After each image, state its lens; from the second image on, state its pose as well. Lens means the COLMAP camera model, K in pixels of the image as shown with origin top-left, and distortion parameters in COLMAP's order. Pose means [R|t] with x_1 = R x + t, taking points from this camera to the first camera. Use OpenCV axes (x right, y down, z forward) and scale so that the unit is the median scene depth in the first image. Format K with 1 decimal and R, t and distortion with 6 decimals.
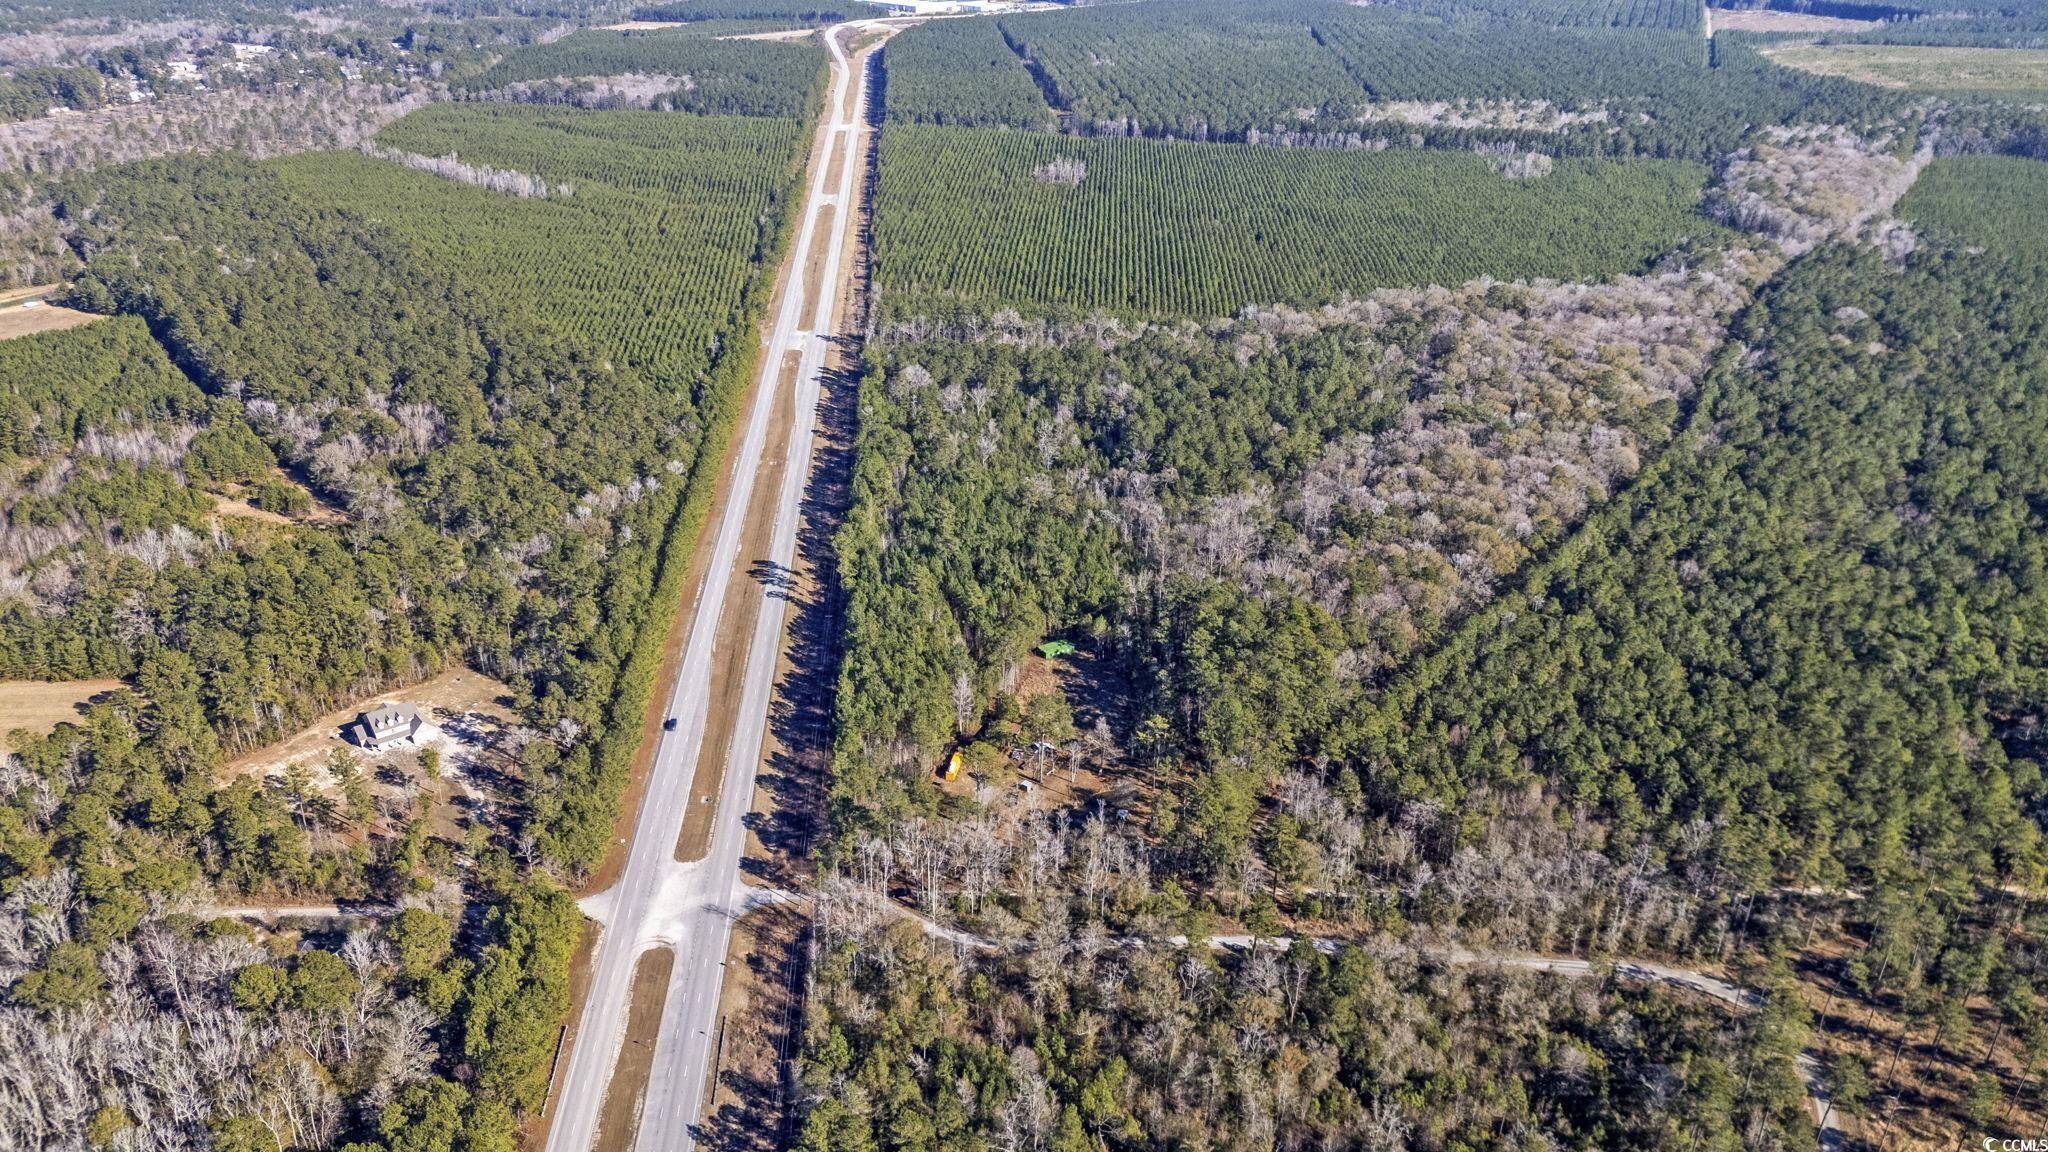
lens RADIAL K [[1496.4, 0, 1024.0], [0, 1496.4, 576.0], [0, 0, 1]] dist [0.076324, -0.078117]
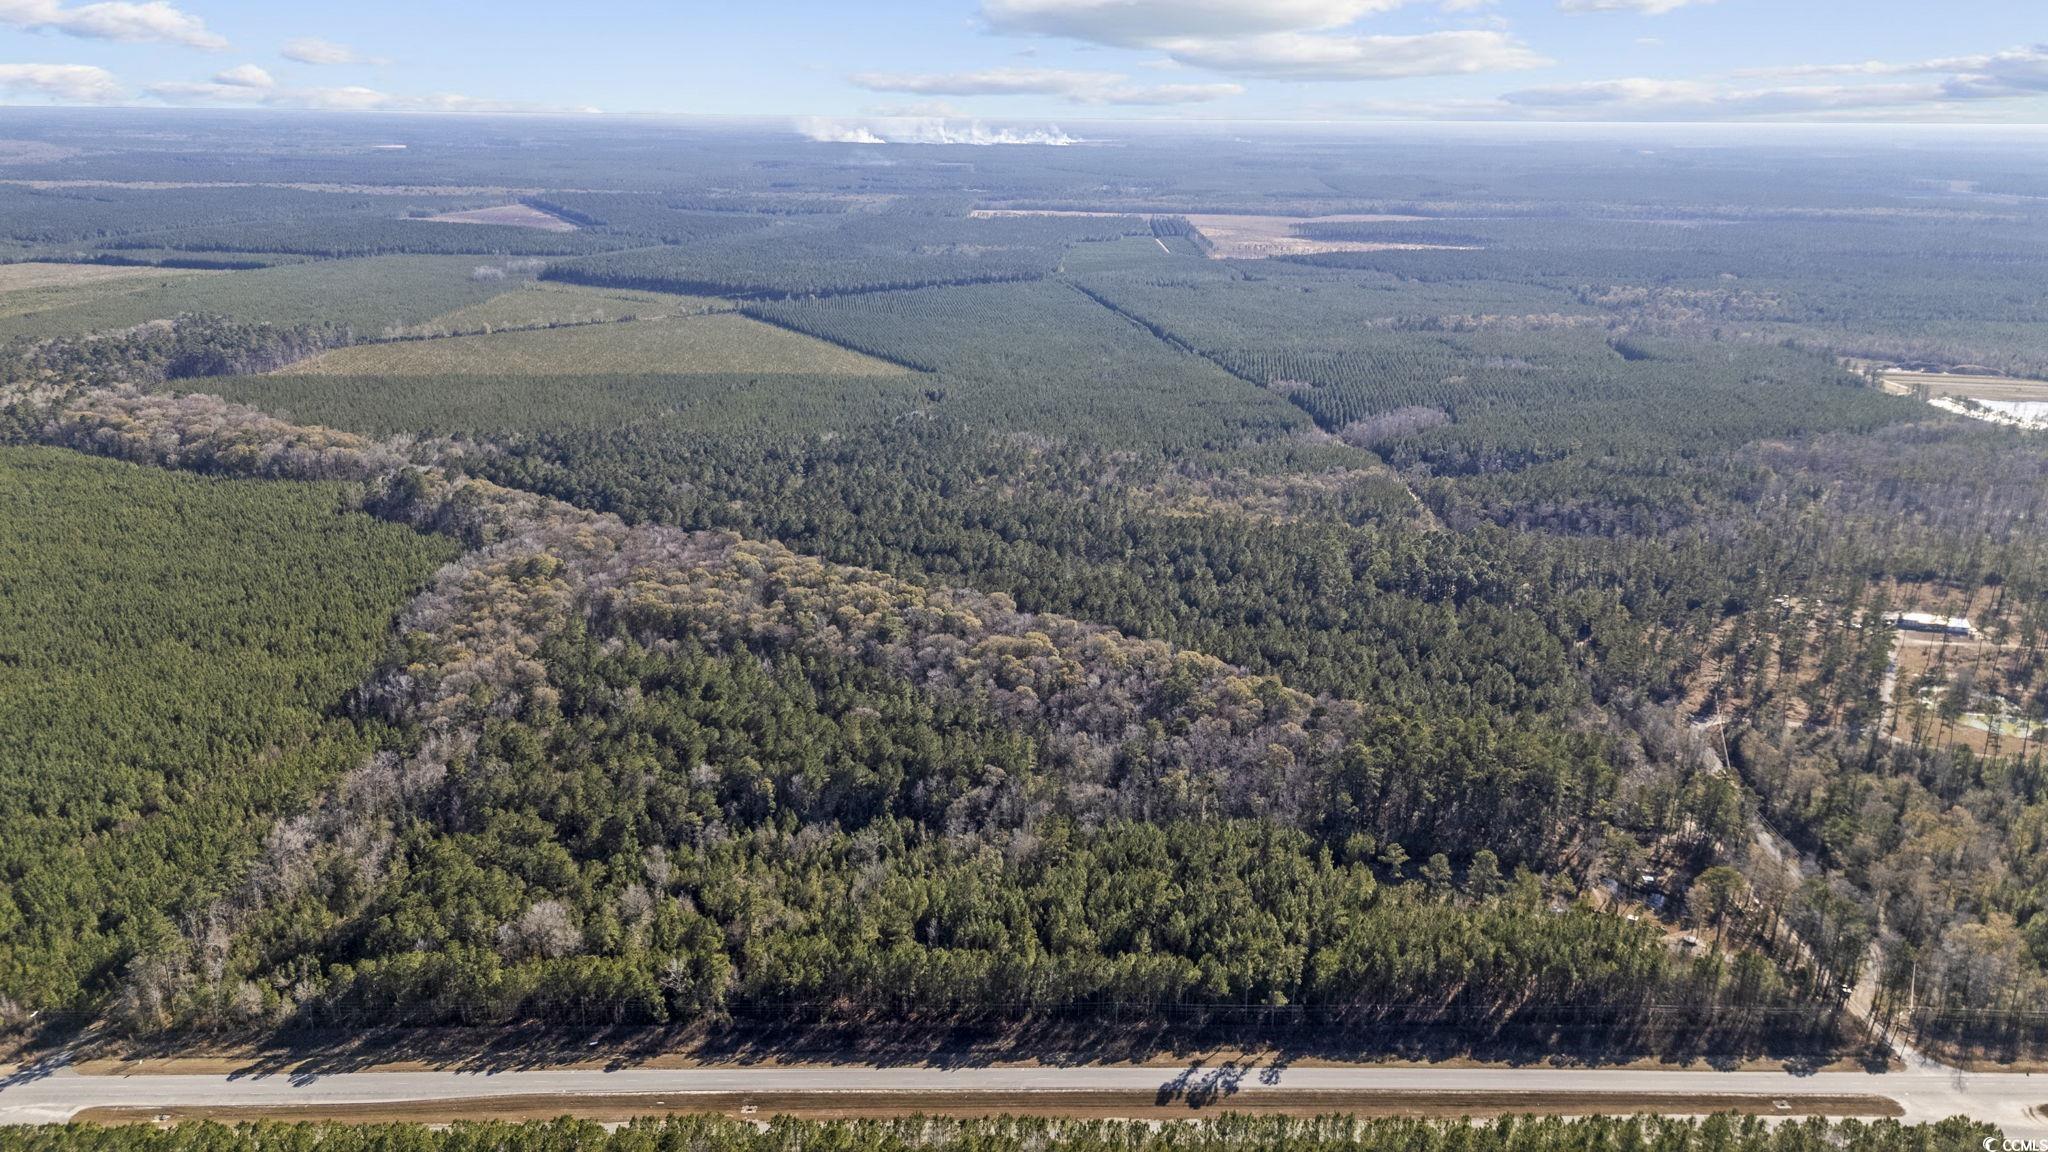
lens RADIAL K [[1496.4, 0, 1024.0], [0, 1496.4, 576.0], [0, 0, 1]] dist [0.076324, -0.078117]
pose [[0.054564, -0.302668, 0.951533, -0.753578], [0.425886, 0.868979, 0.251987, -0.410074], [-0.903130, 0.391495, 0.176317, 0.845096]]
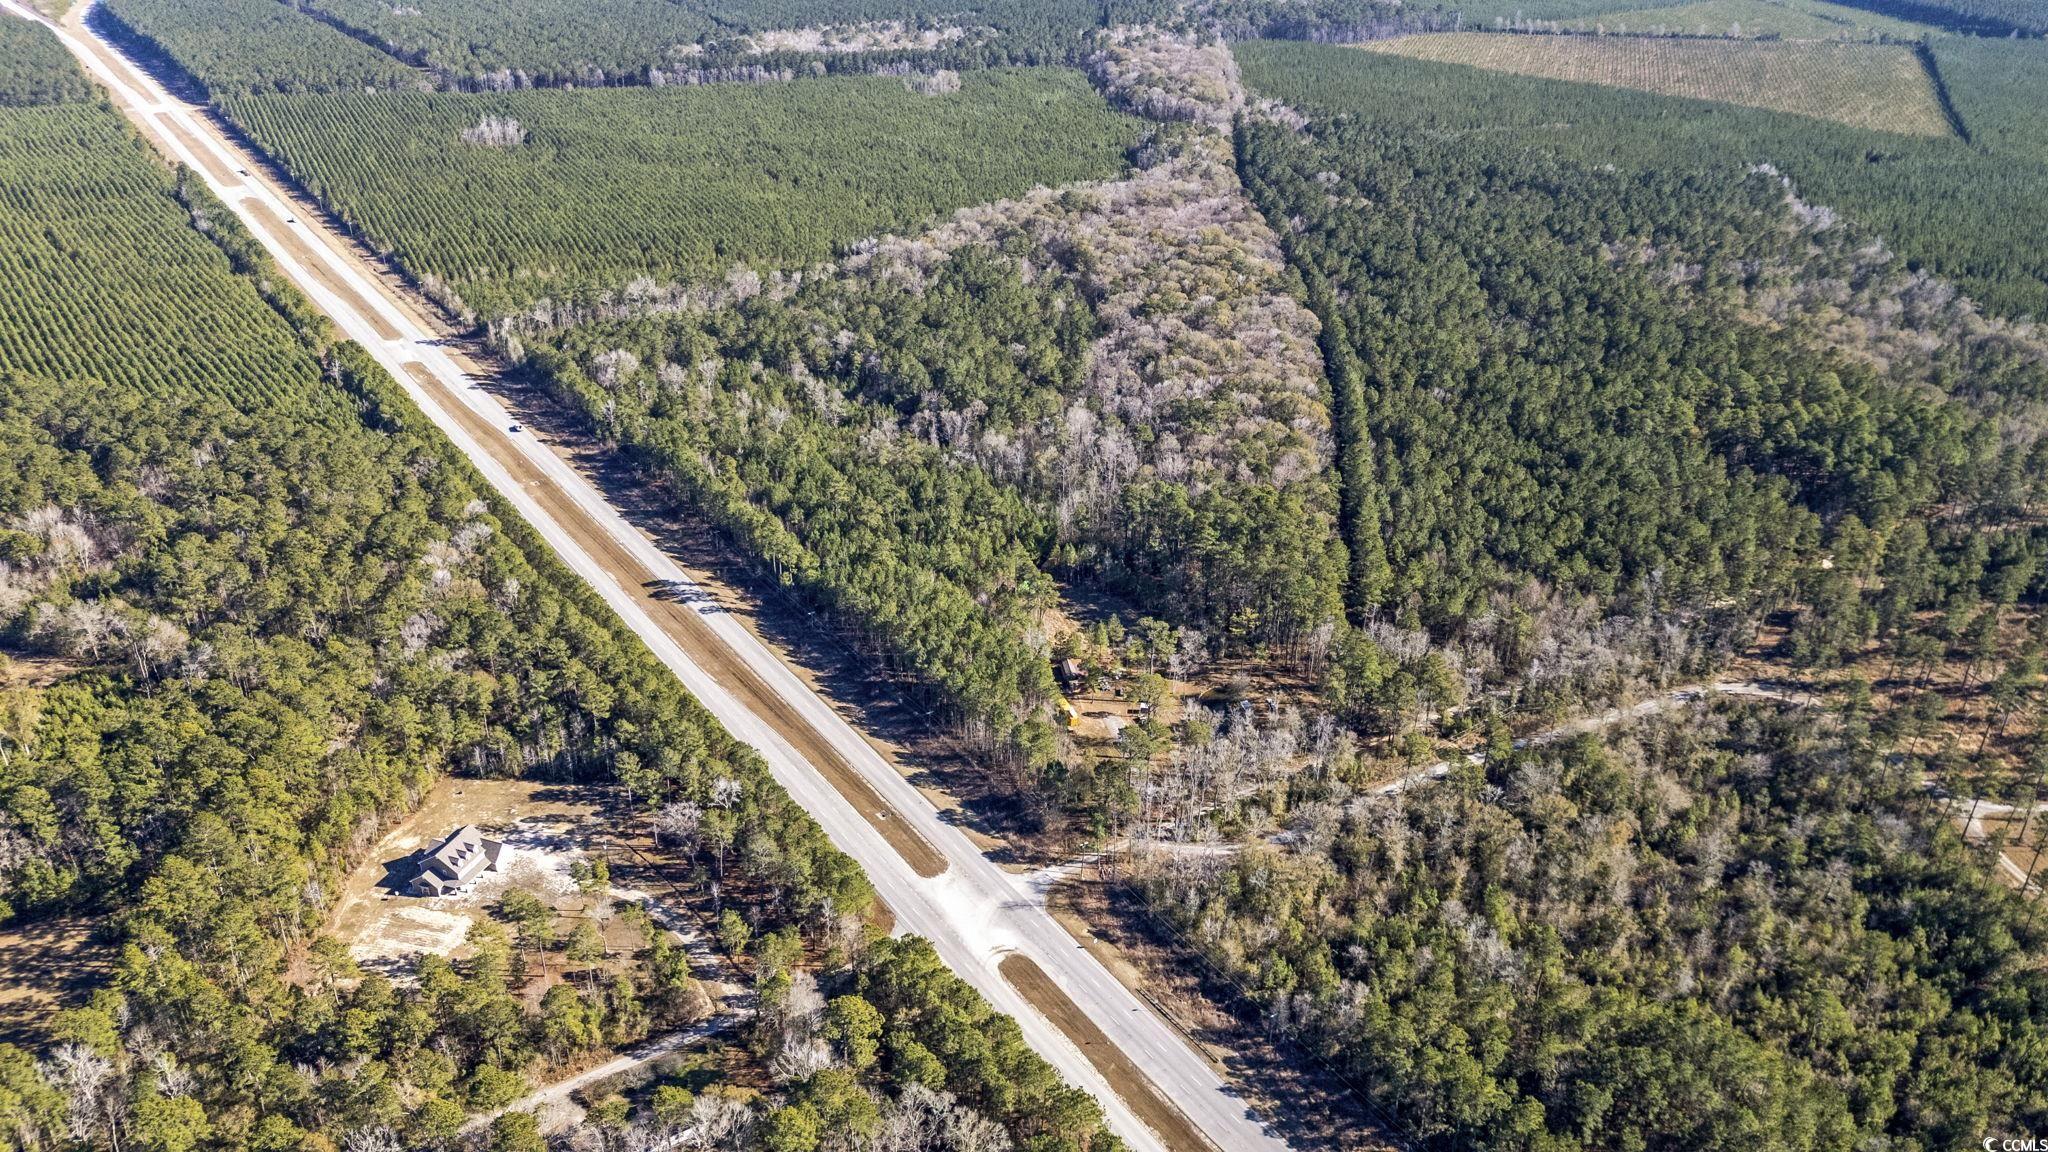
lens RADIAL K [[1496.4, 0, 1024.0], [0, 1496.4, 576.0], [0, 0, 1]] dist [0.076324, -0.078117]
pose [[0.856077, -0.242740, 0.456300, -0.395148], [0.224659, 0.969850, 0.094447, -0.048600], [-0.465468, 0.021658, 0.884800, 0.096748]]
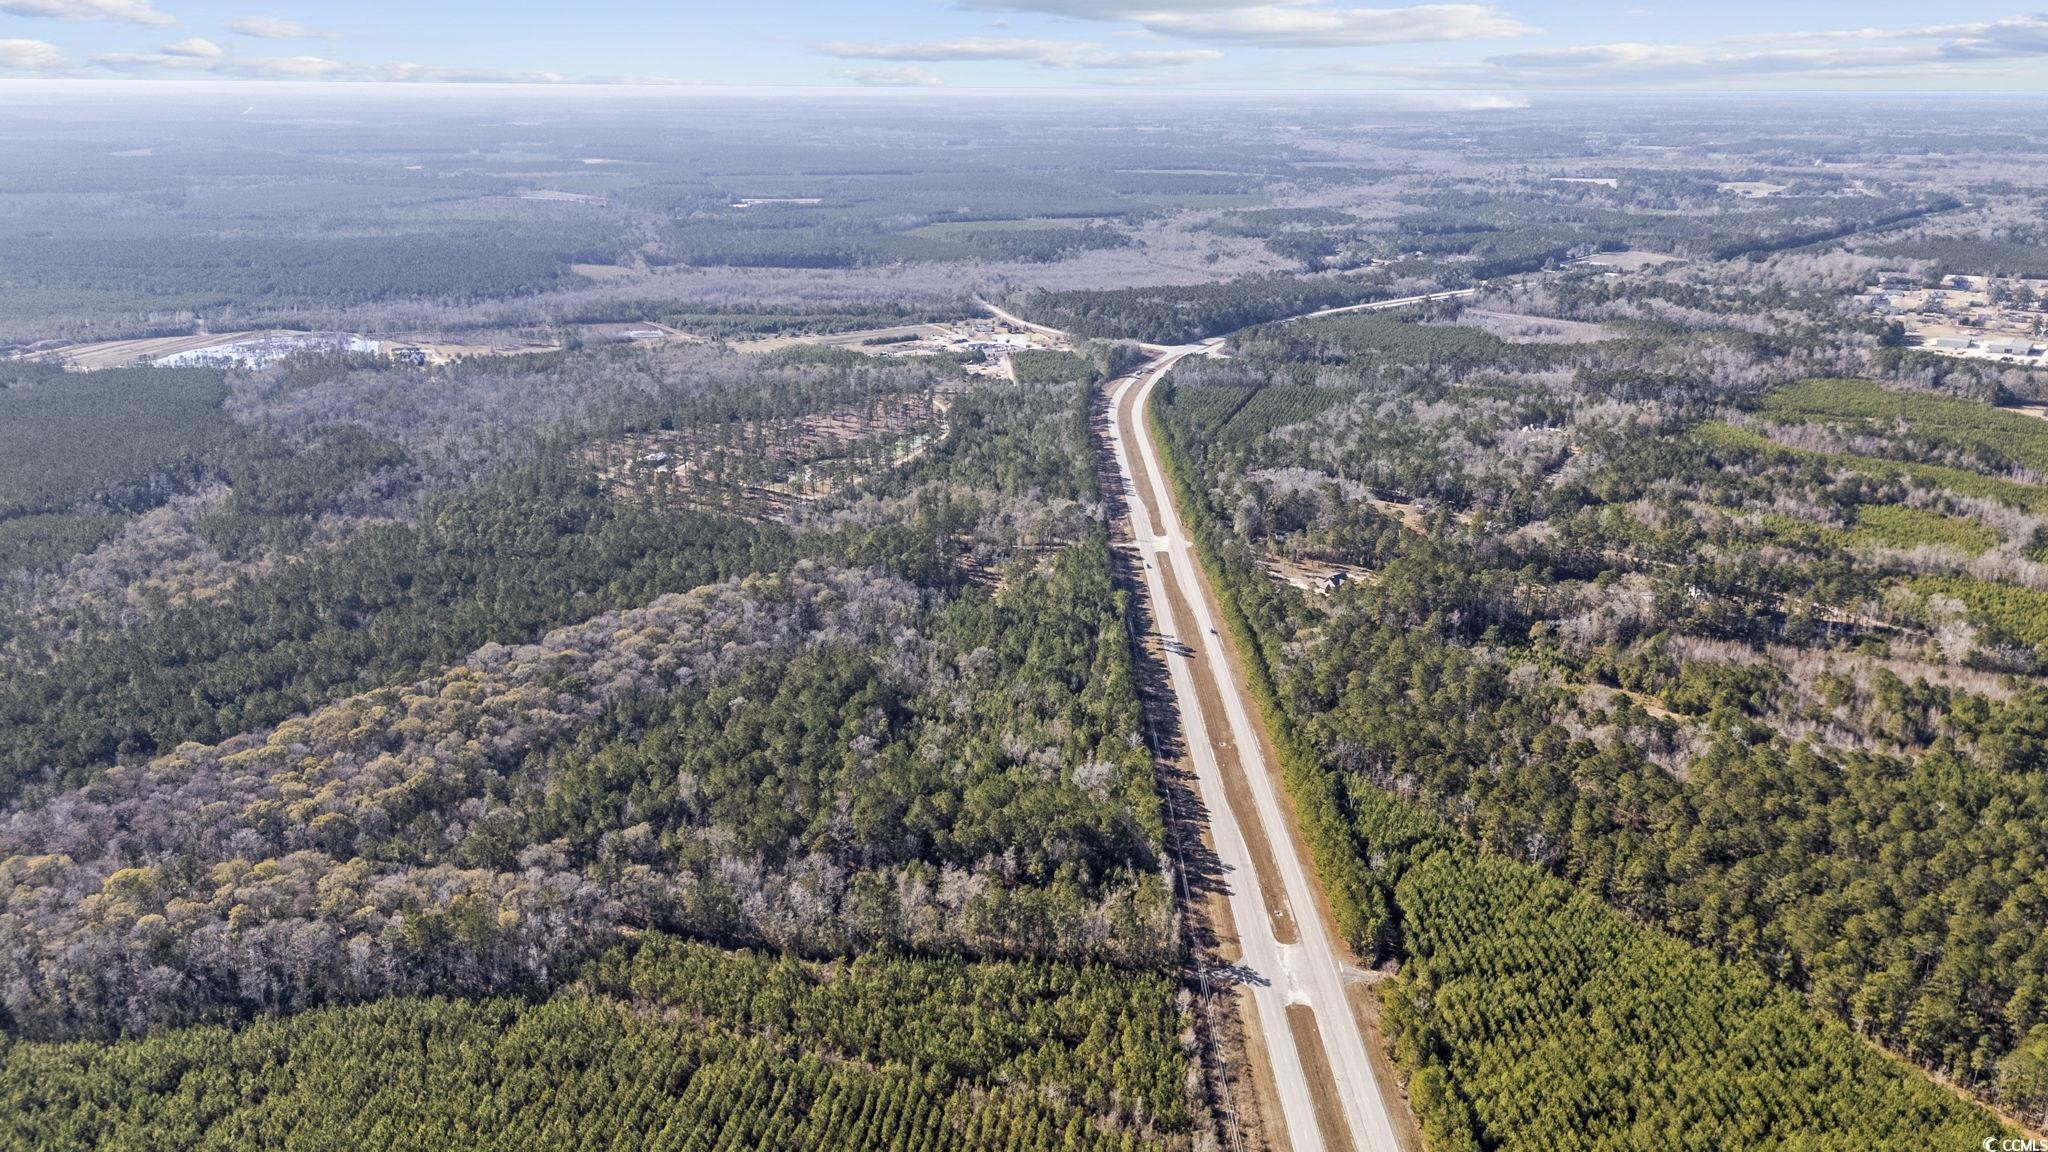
lens RADIAL K [[1496.4, 0, 1024.0], [0, 1496.4, 576.0], [0, 0, 1]] dist [0.076324, -0.078117]
pose [[-0.997808, -0.024206, 0.061587, -0.106910], [0.025710, 0.715770, 0.697863, -1.023166], [-0.060975, 0.697917, -0.713579, 1.934602]]
